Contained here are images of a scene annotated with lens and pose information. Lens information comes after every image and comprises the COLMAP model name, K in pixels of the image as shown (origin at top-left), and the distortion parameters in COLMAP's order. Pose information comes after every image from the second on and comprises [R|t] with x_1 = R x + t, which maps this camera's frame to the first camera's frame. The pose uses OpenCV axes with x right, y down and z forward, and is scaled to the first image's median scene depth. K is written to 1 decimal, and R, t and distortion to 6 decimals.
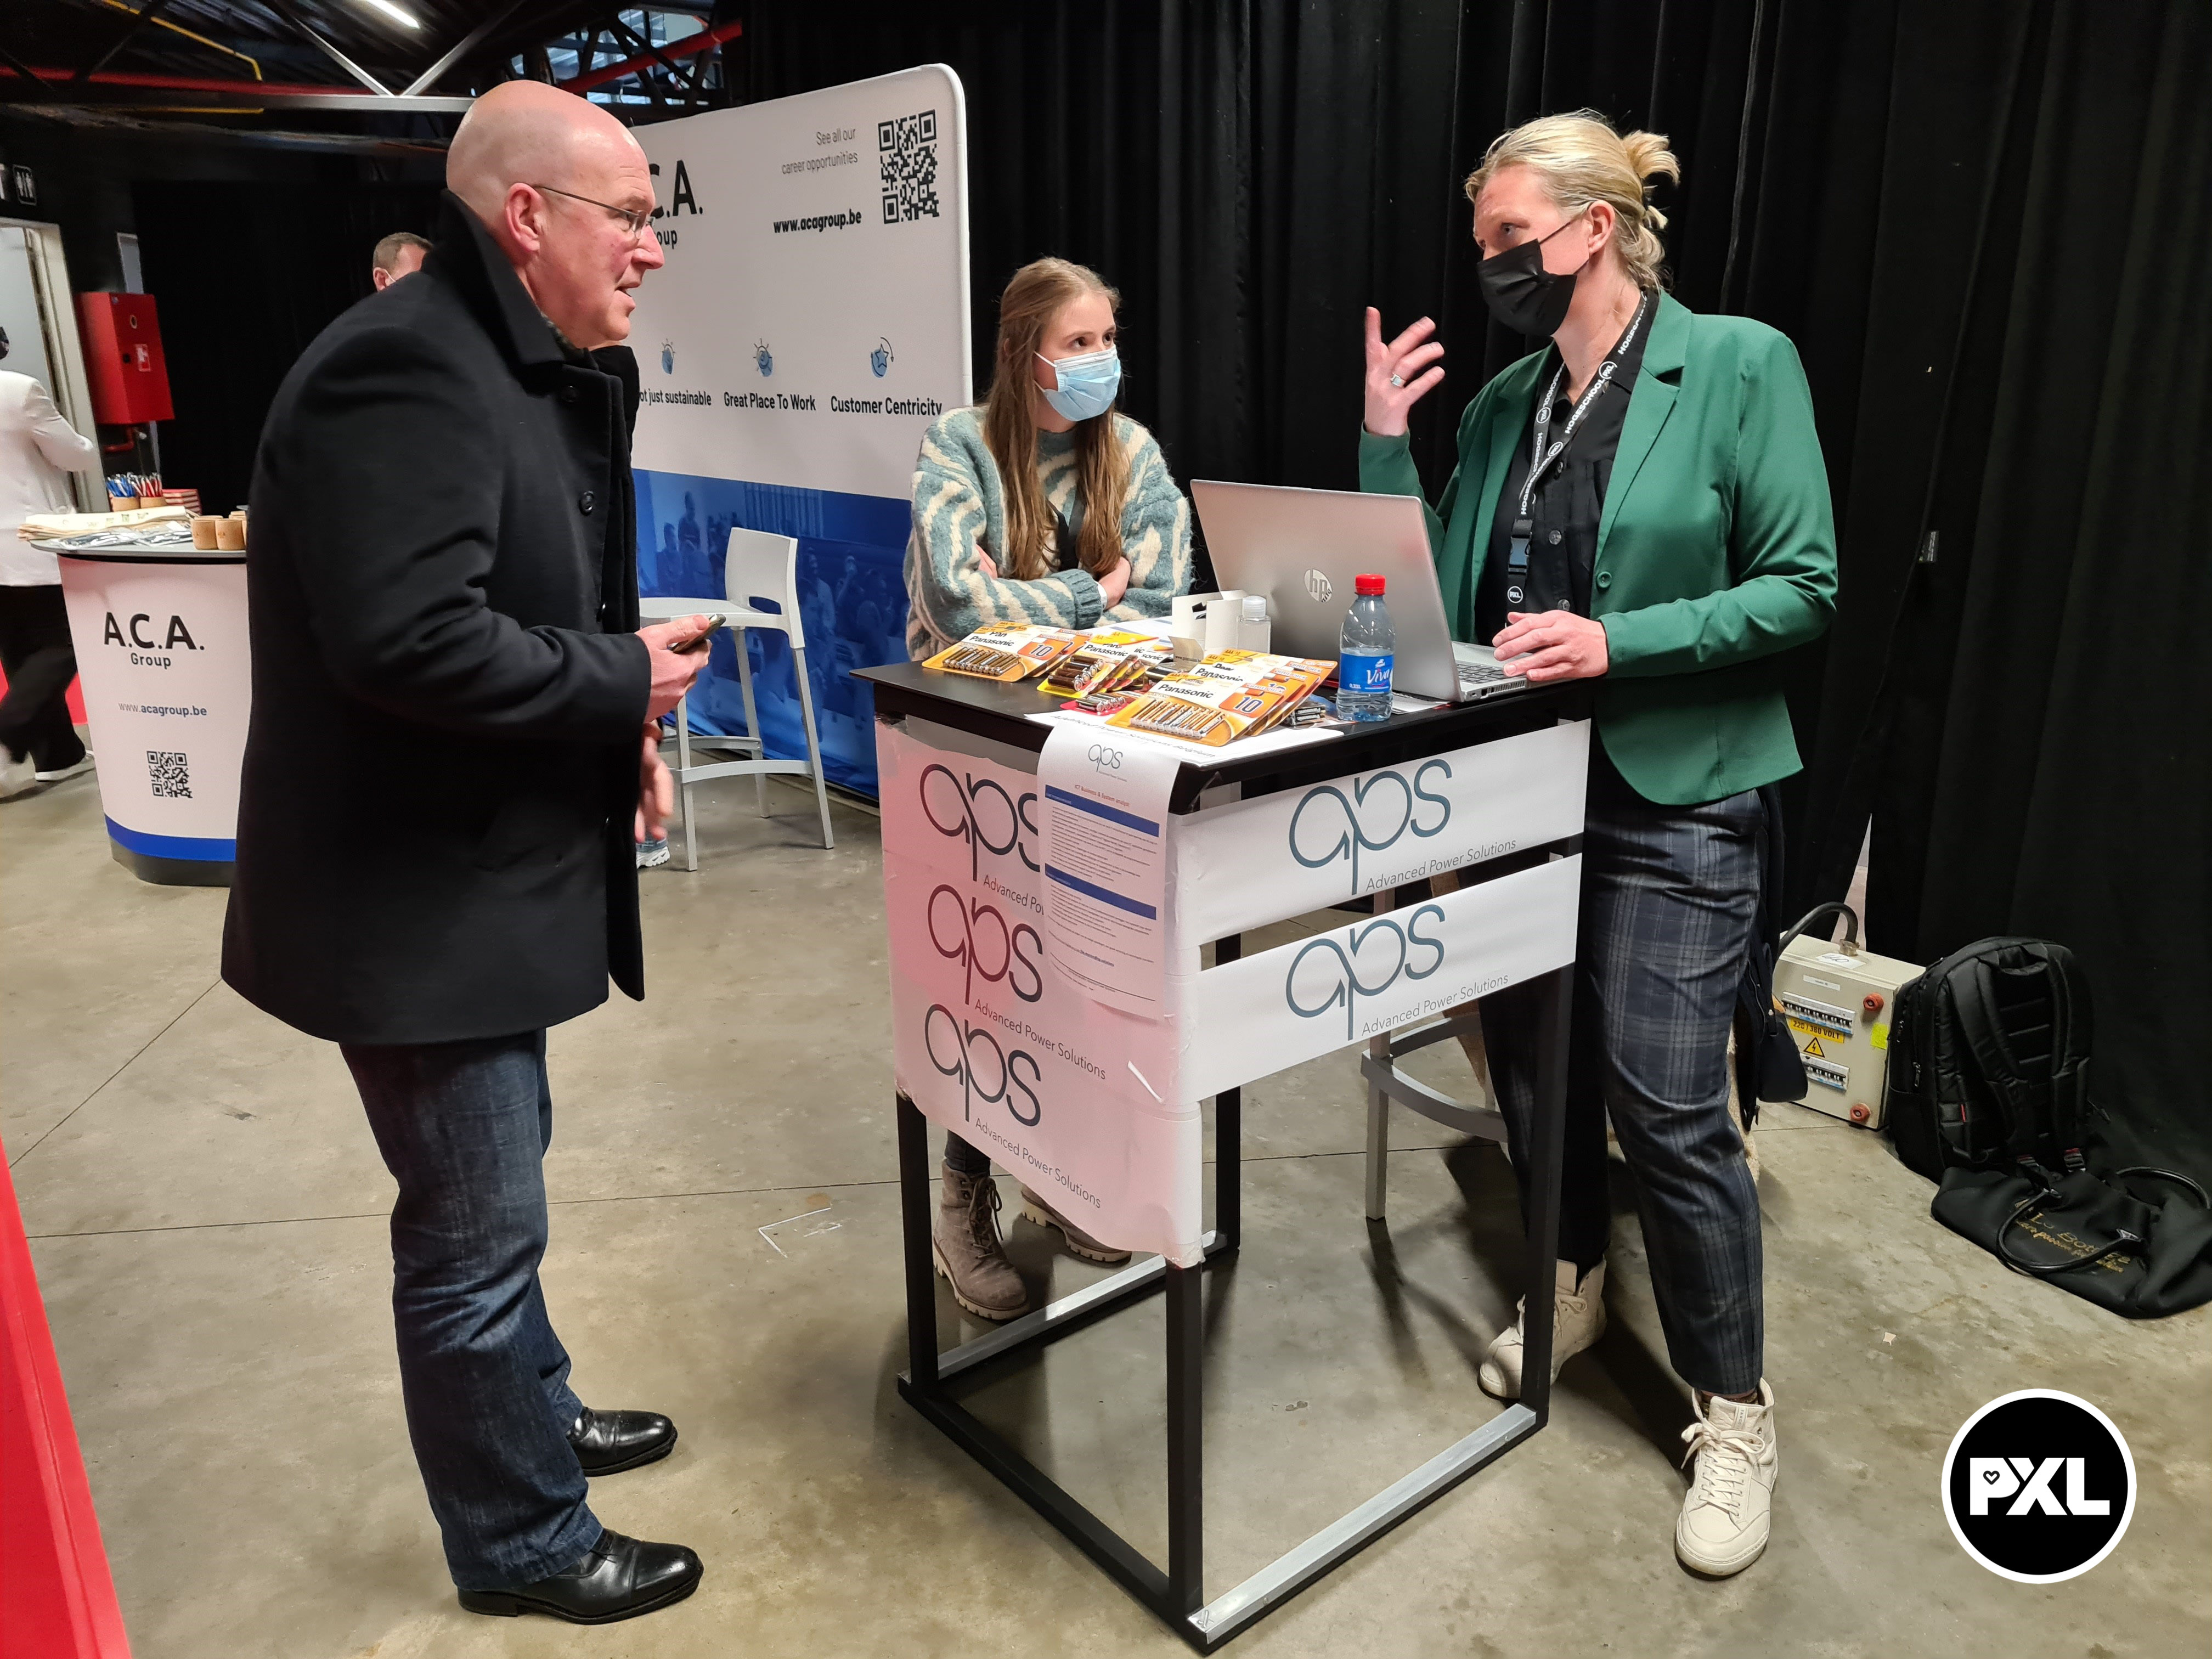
lens RADIAL K [[1657.8, 0, 1111.1], [0, 1657.8, 820.4], [0, 0, 1]] dist [0.045964, -0.033896]
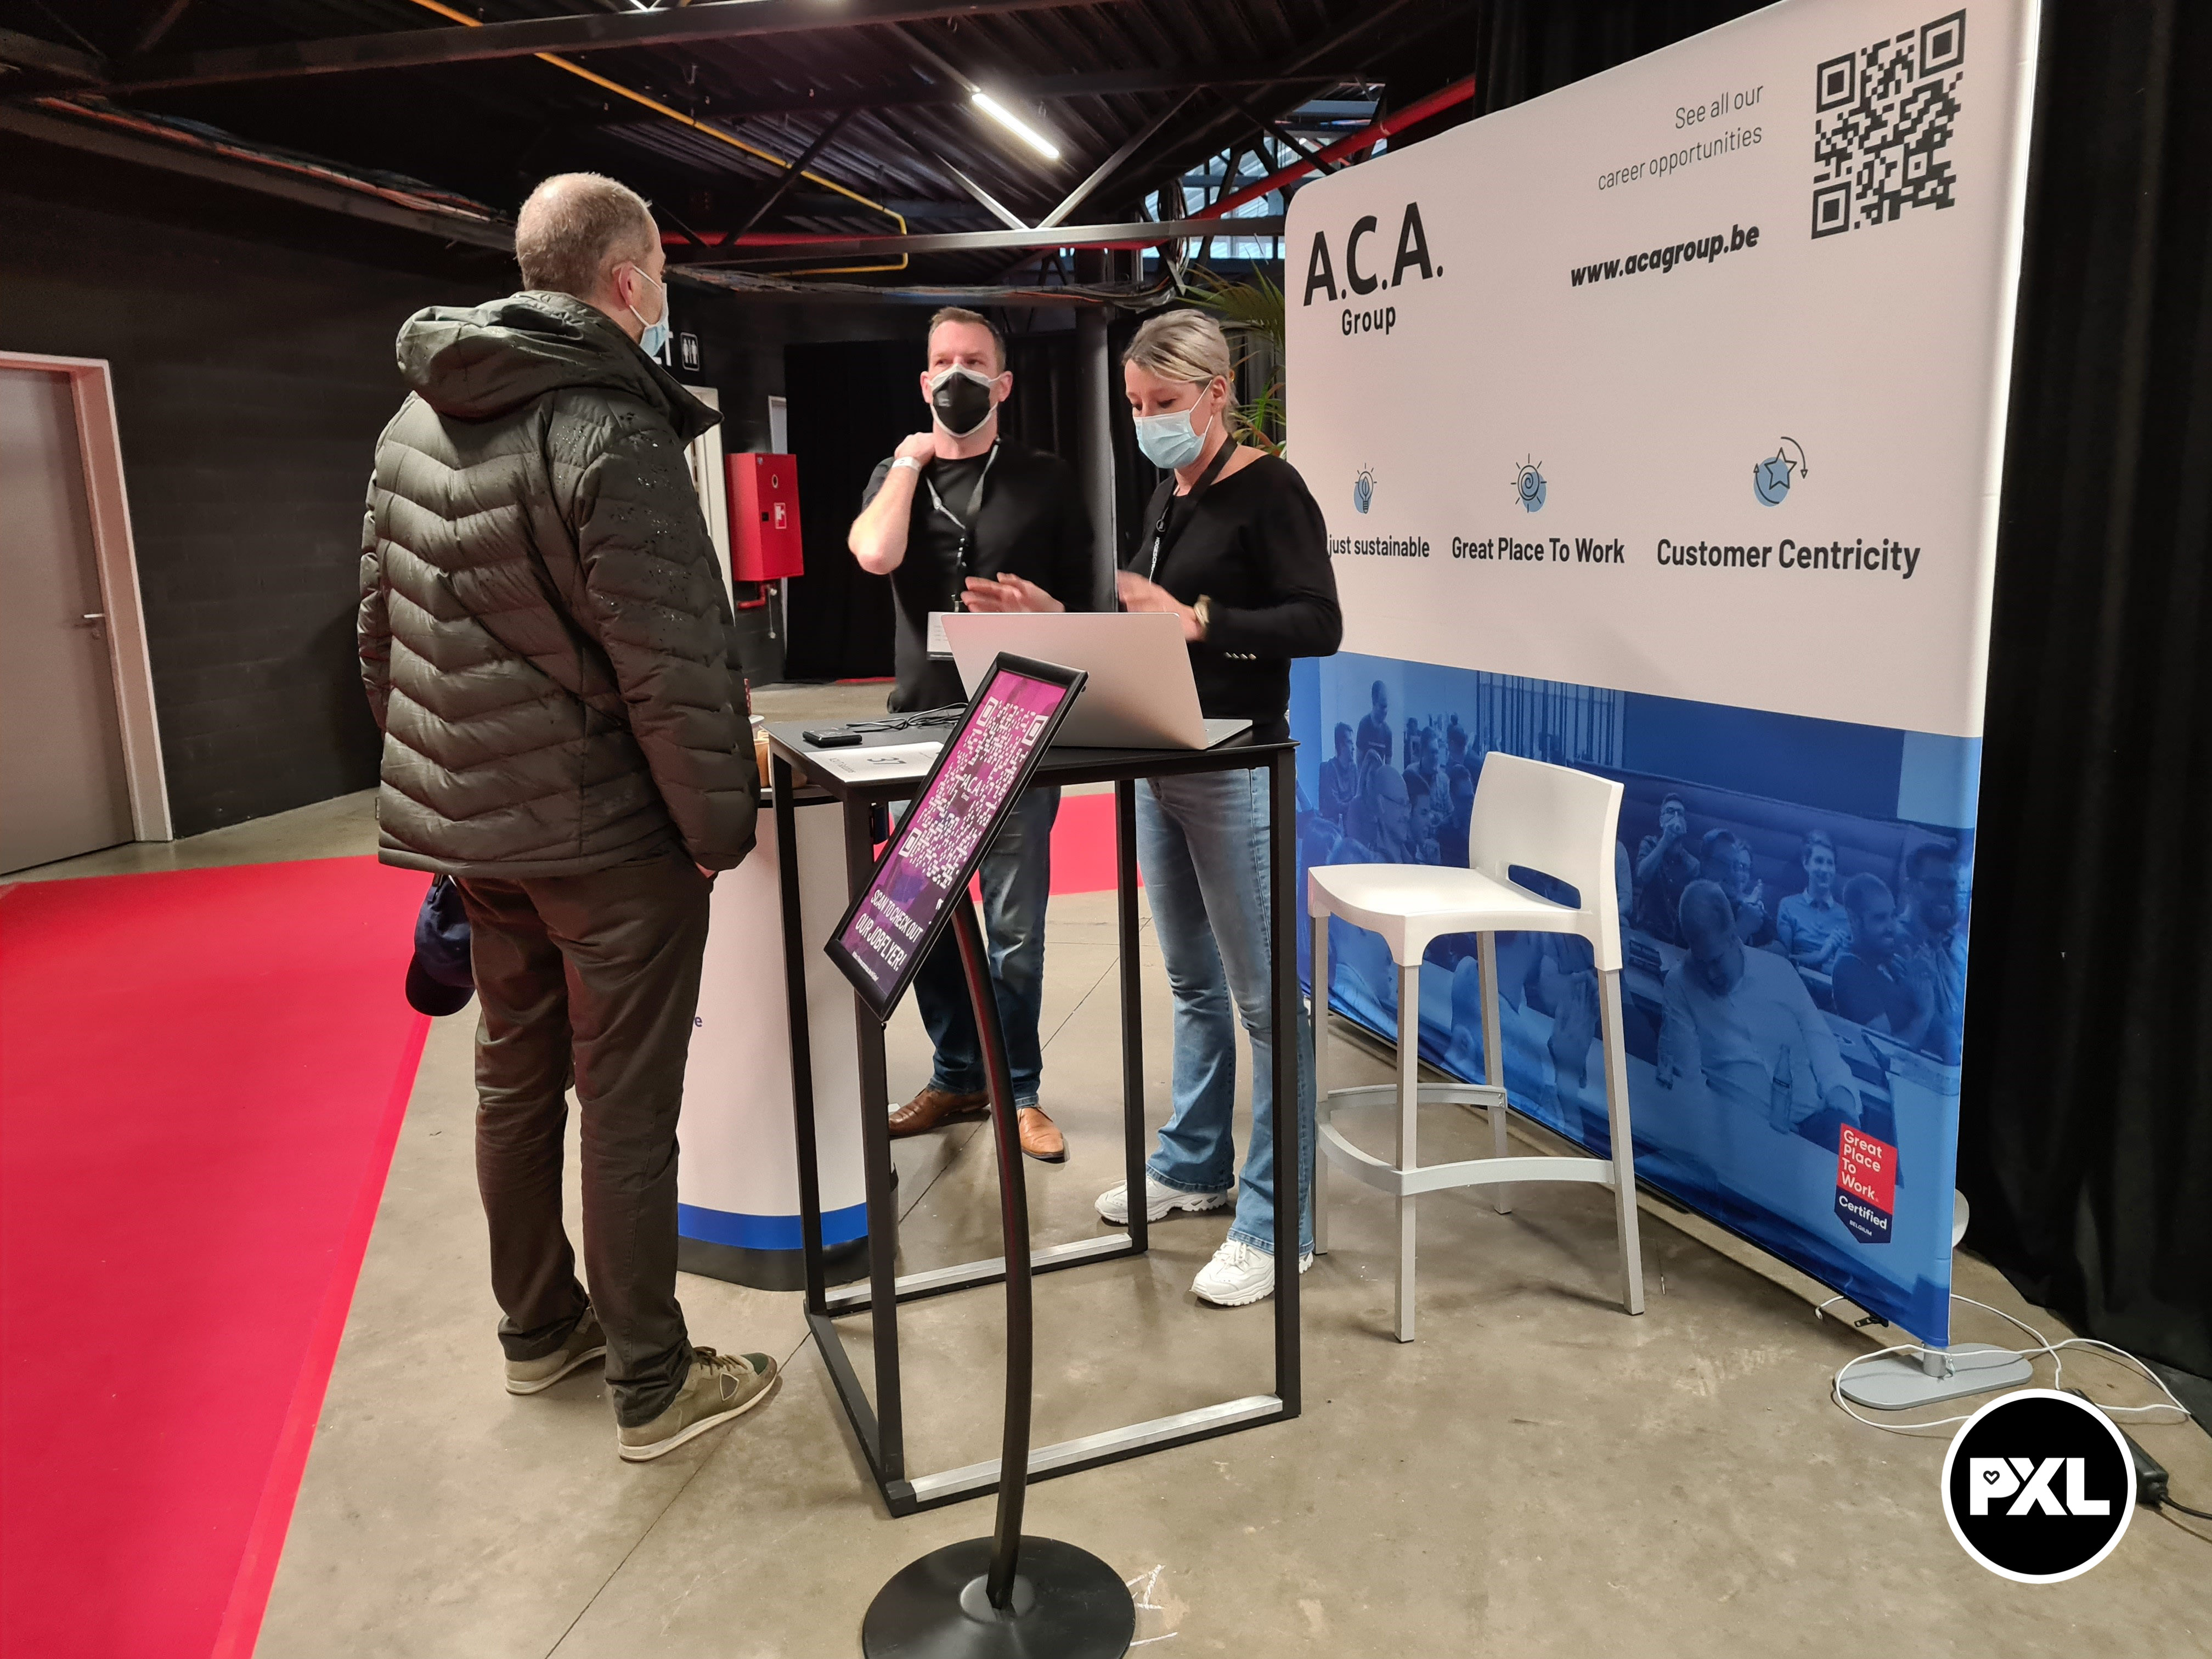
lens RADIAL K [[1657.8, 0, 1101.4], [0, 1657.8, 827.2], [0, 0, 1]] dist [0.045964, -0.033896]
pose [[0.943275, 0.045594, -0.328868, -0.152478], [-0.071887, 0.995076, -0.068233, -0.093729], [0.324138, 0.088004, 0.941908, 0.367829]]
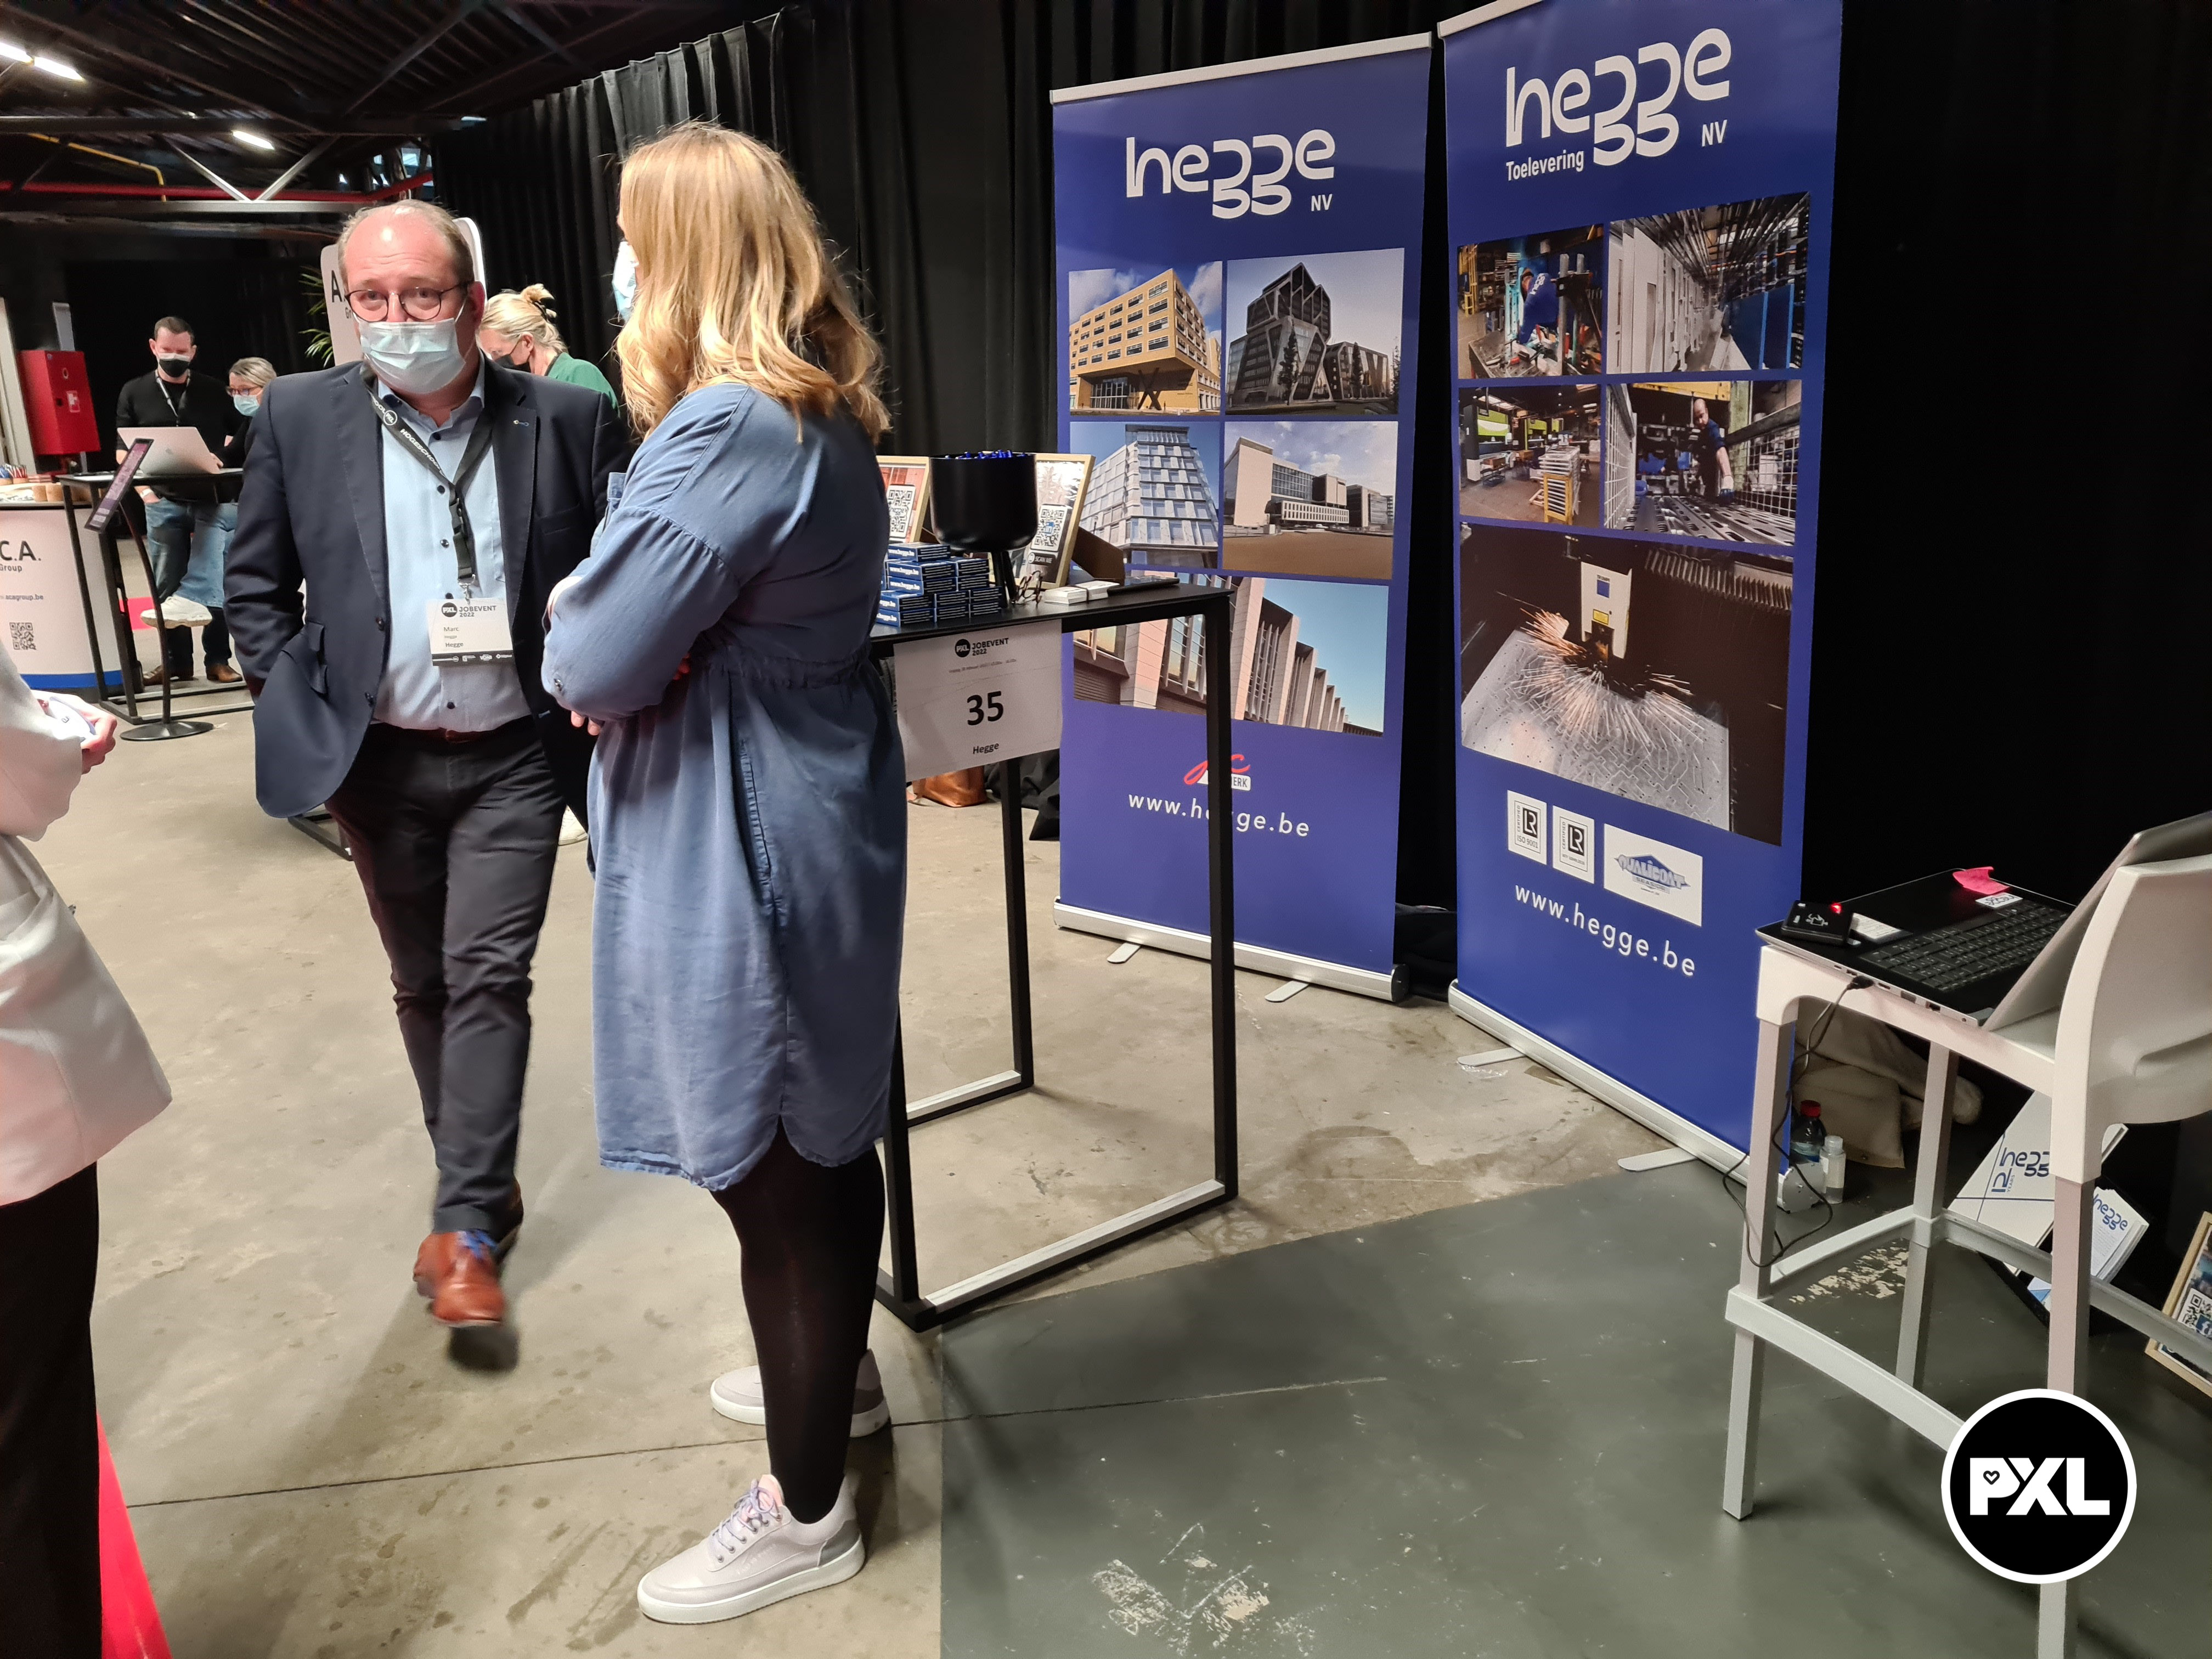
lens RADIAL K [[1657.8, 0, 1122.5], [0, 1657.8, 790.3], [0, 0, 1]] dist [0.045964, -0.033896]
pose [[0.999730, -0.021075, 0.009775, 0.487652], [0.021412, 0.999133, -0.035701, 0.196425], [-0.009014, 0.035901, 0.999315, -0.644775]]
